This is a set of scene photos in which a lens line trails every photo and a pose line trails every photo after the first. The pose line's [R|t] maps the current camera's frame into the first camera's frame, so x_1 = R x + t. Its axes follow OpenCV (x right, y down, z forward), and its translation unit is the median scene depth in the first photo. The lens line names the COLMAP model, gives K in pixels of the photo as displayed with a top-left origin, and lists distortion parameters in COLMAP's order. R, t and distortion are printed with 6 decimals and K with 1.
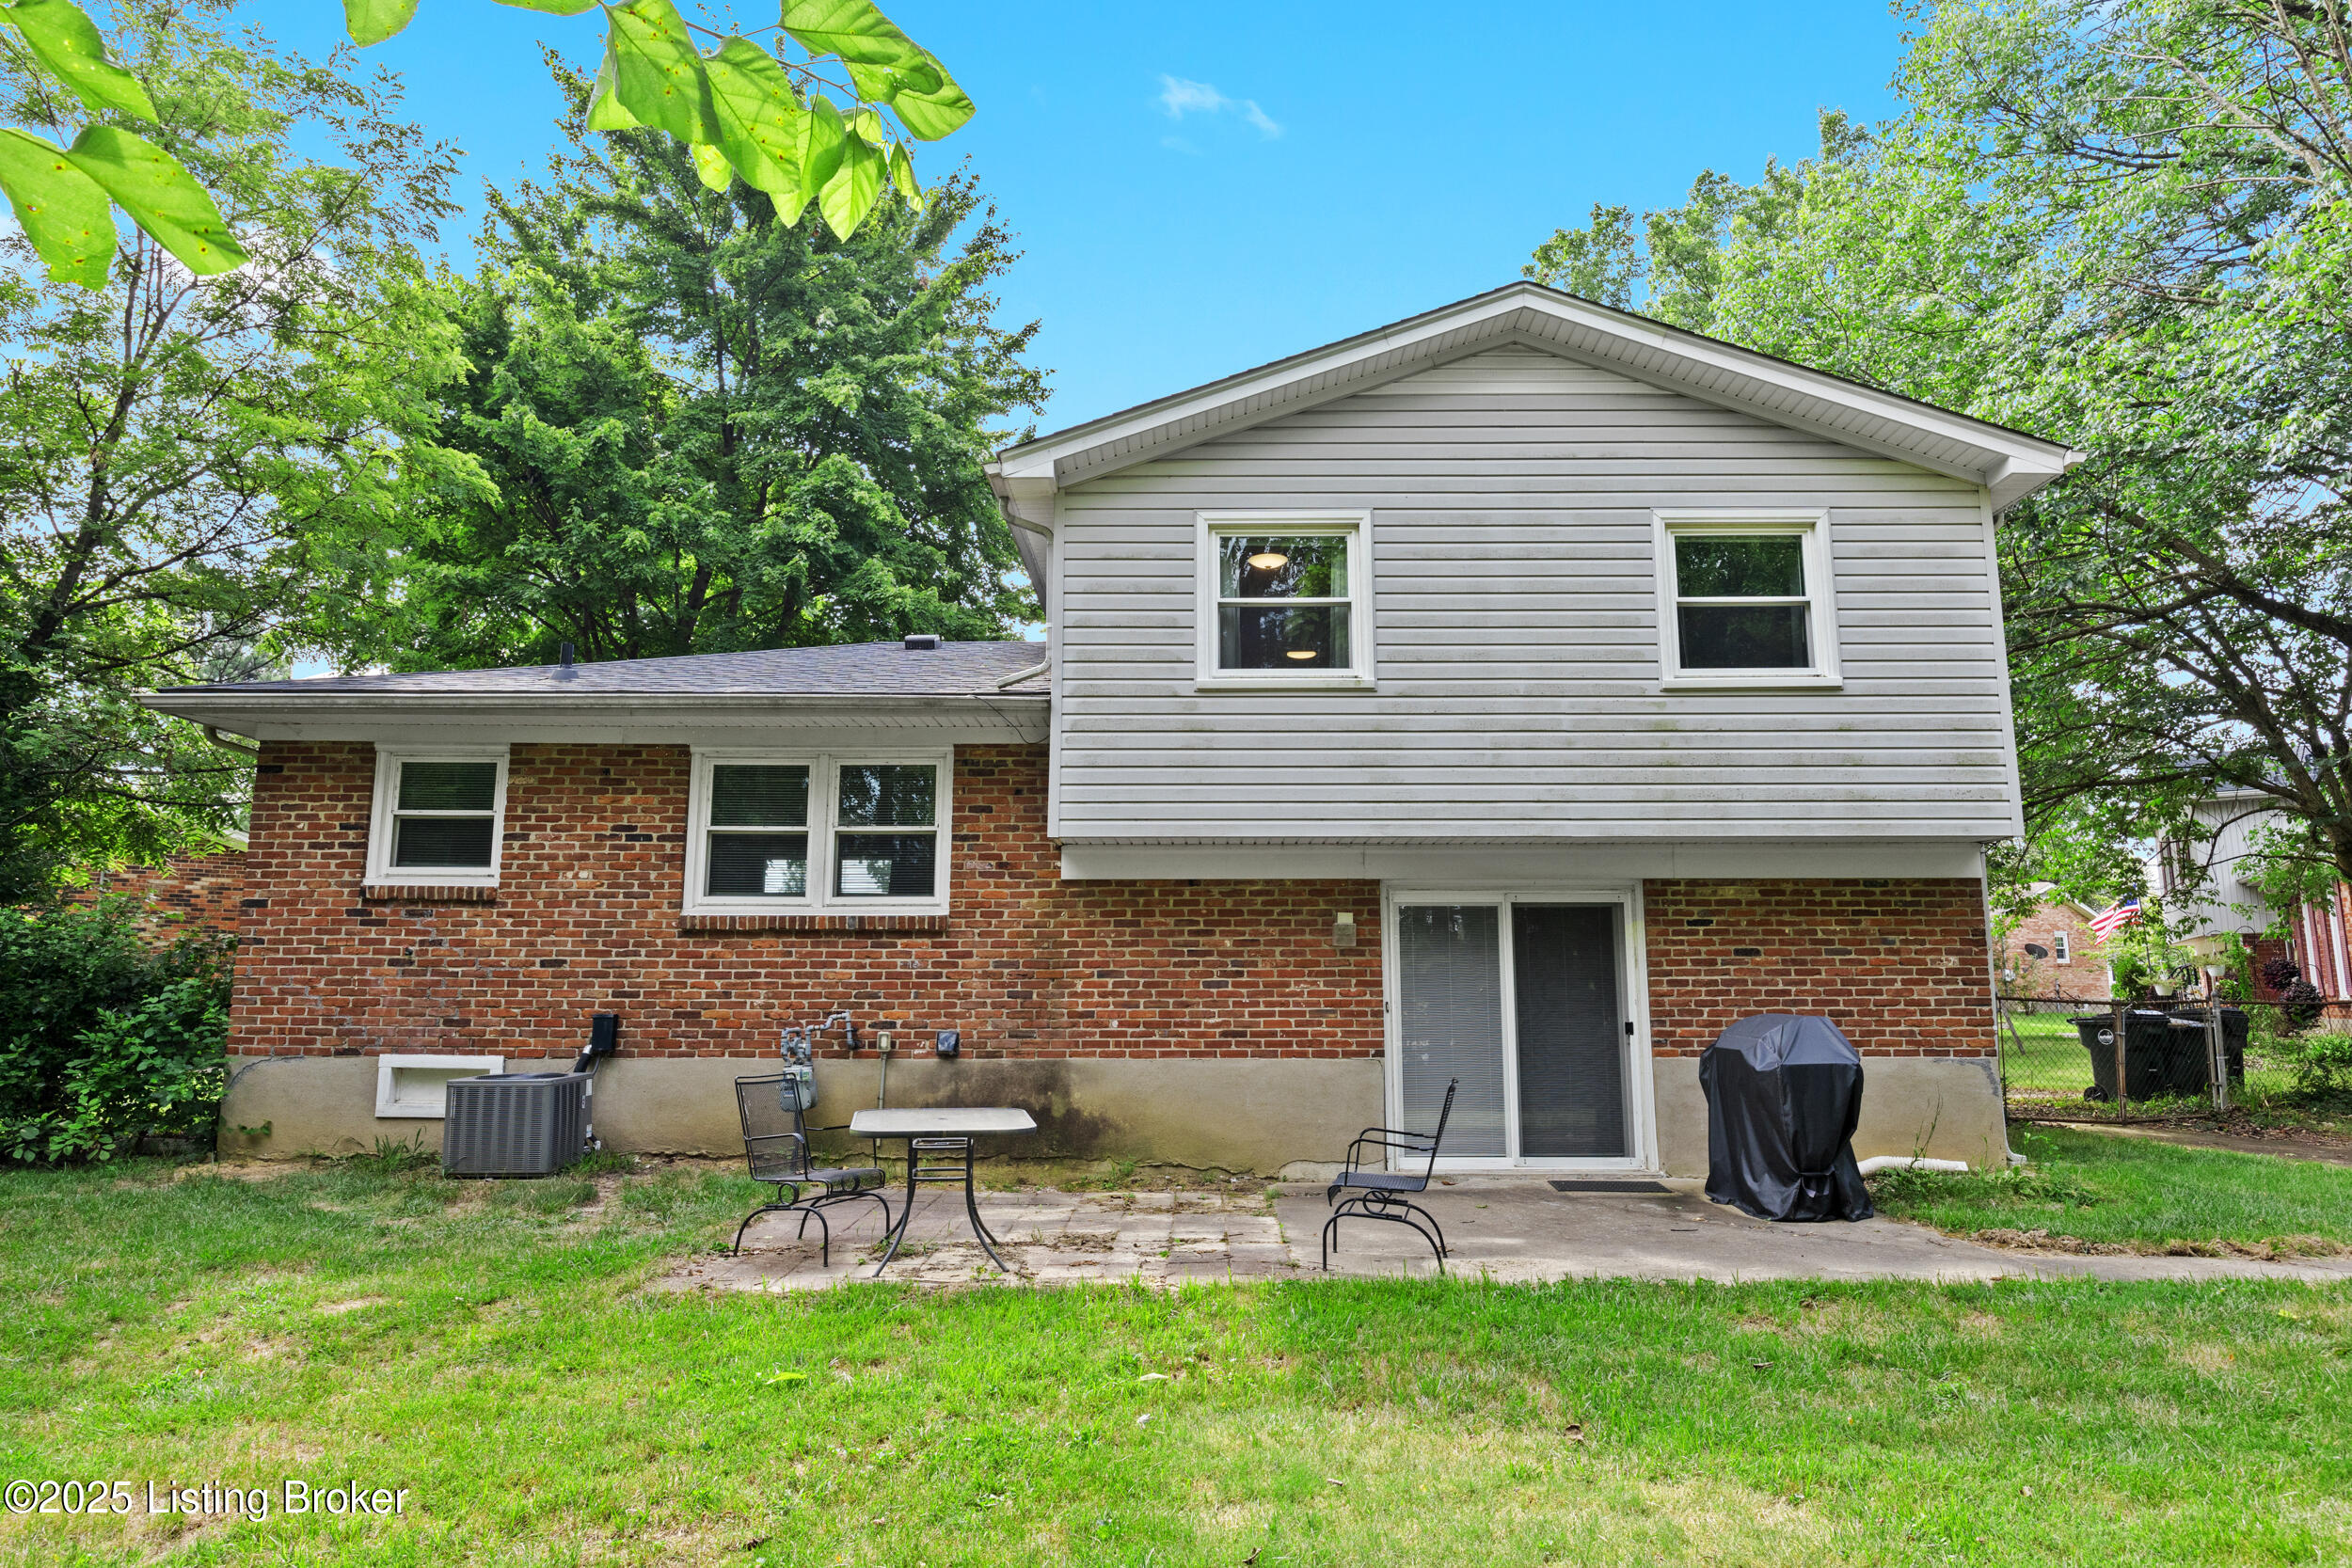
lens RADIAL K [[1388.4, 0, 1175.9], [0, 1388.4, 775.4], [0, 0, 1]] dist [-0.014772, -0.000760]
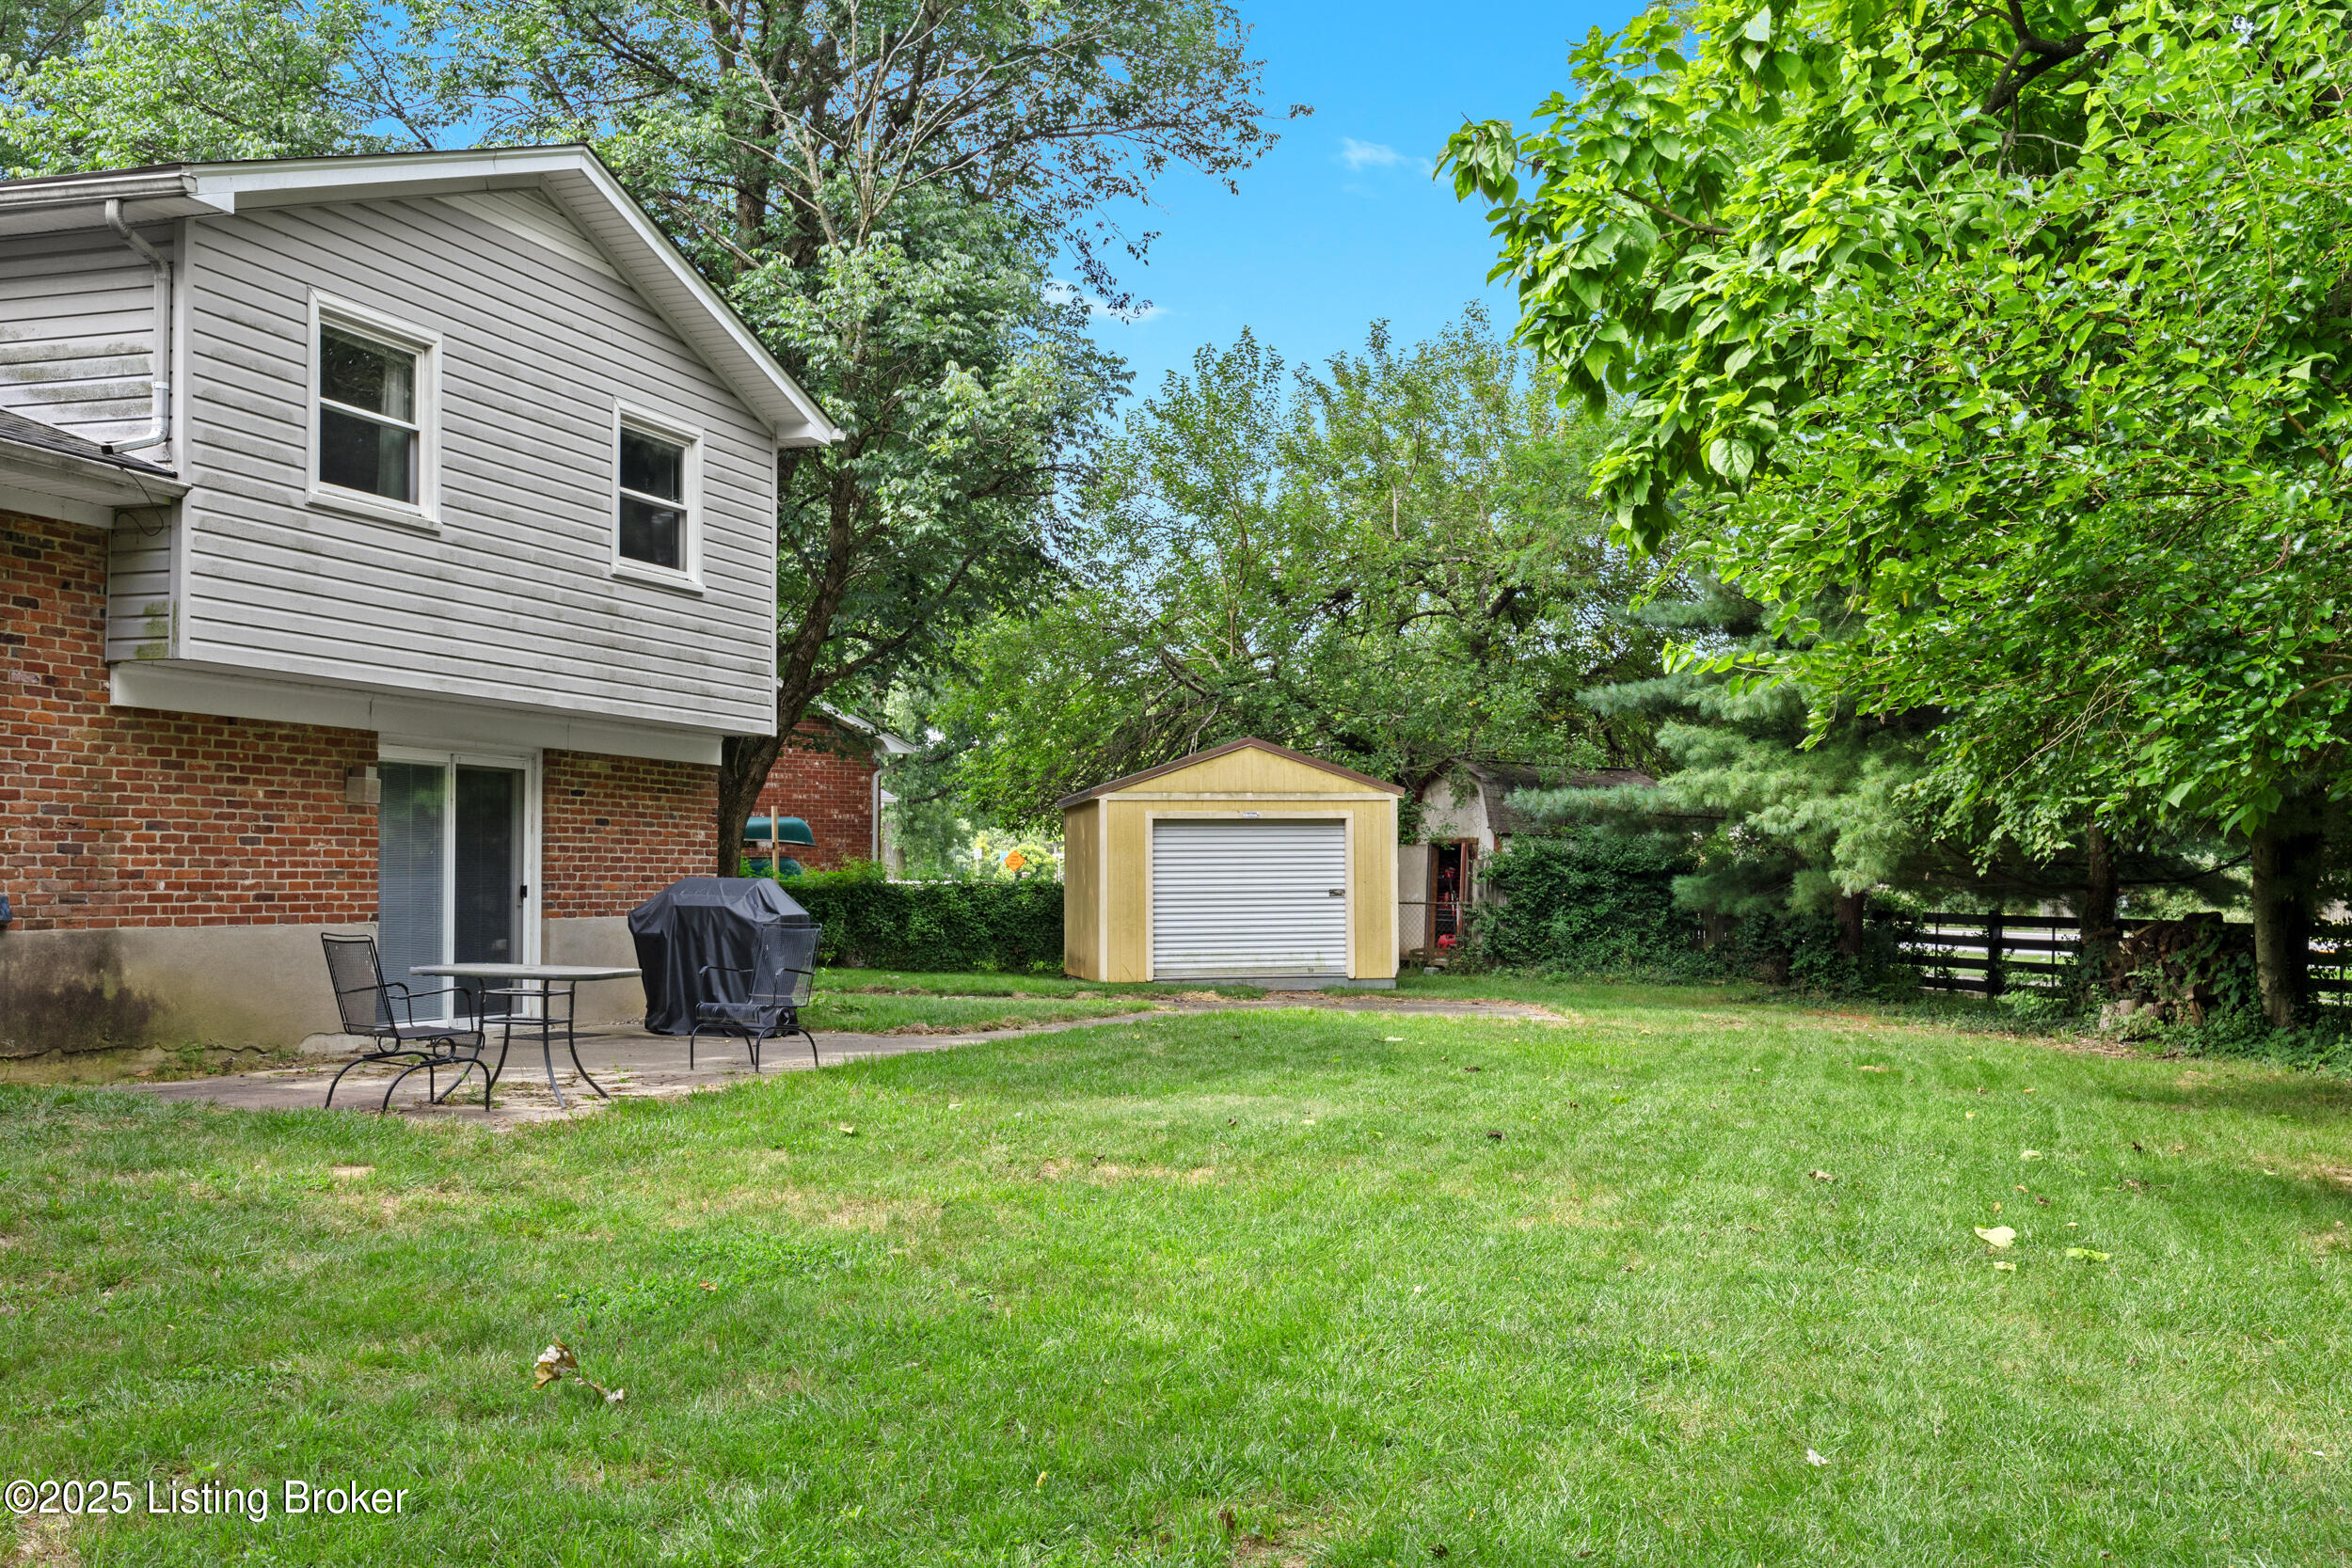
lens RADIAL K [[2290.2, 0, 1180.6], [0, 2290.2, 783.6], [0, 0, 1]] dist [-0.014807, 0.000000]
pose [[0.316334, 0.043733, 0.947639, -1.127394], [-0.170367, 0.985315, 0.011399, 0.000994], [-0.933224, -0.165052, 0.319139, 0.013997]]
